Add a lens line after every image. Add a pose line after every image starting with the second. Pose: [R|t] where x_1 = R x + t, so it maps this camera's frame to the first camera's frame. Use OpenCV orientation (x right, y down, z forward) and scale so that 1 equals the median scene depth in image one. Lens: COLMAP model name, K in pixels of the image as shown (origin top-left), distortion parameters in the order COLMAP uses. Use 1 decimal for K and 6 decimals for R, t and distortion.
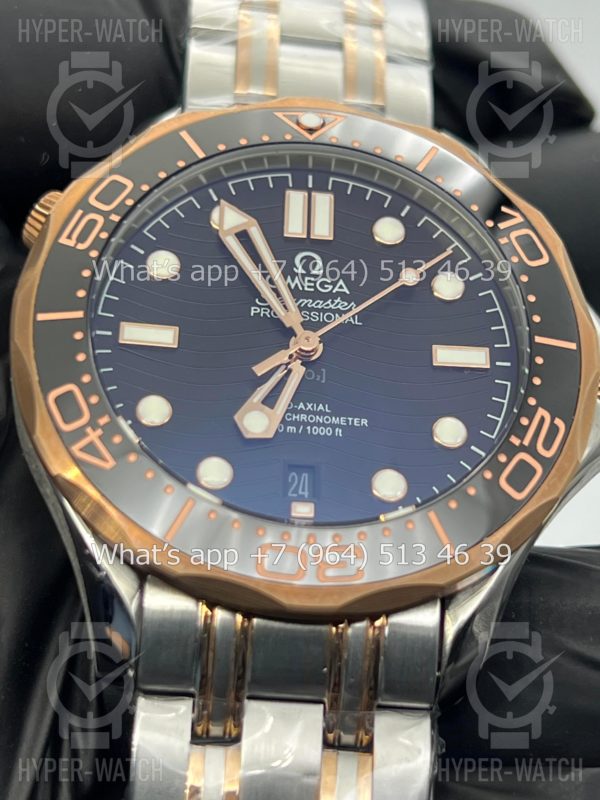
lens RADIAL K [[1874.3, 0, 289.0], [0, 1874.3, 398.3], [0, 0, 1]] dist [0.169797, 0.000000]
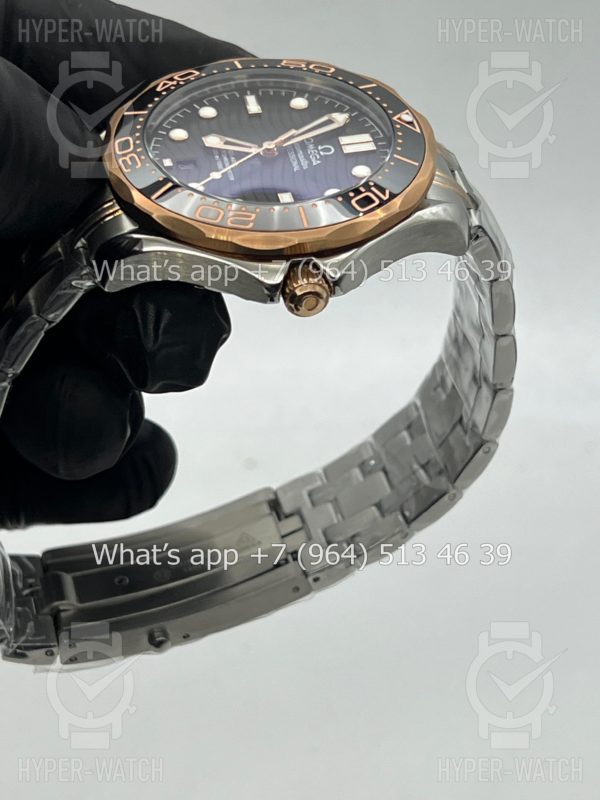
lens RADIAL K [[1874.3, 0, 299.4], [0, 1874.3, 394.9], [0, 0, 1]] dist [0.169797, 0.000000]
pose [[0.242615, 0.552959, -0.797104, 1.548370], [-0.848321, 0.519526, 0.102196, -0.114315], [0.470627, 0.651405, 0.595132, 0.114965]]
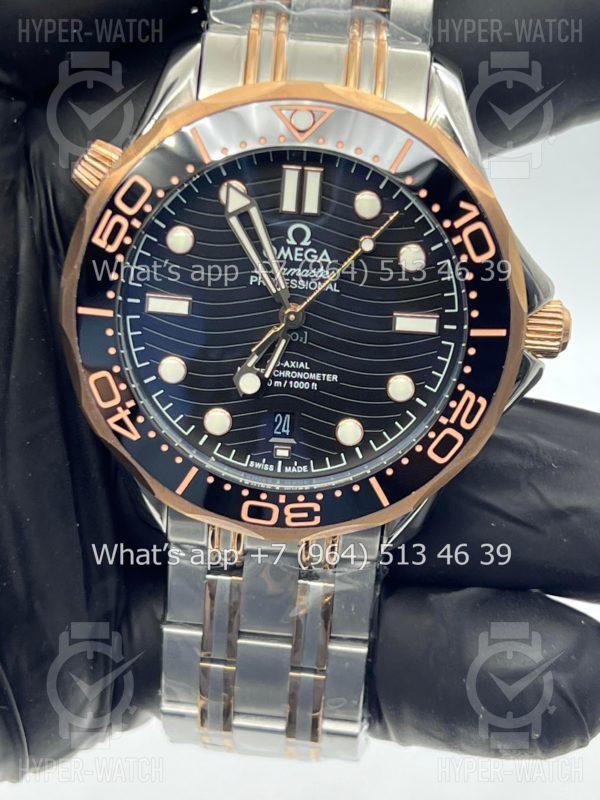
lens RADIAL K [[1874.3, 0, 304.4], [0, 1874.3, 383.9], [0, 0, 1]] dist [0.169797, 0.000000]
pose [[0.991388, 0.074935, -0.107396, 0.157214], [0.013041, 0.759530, 0.650341, -0.818481], [0.130304, -0.646141, 0.752012, 0.021031]]
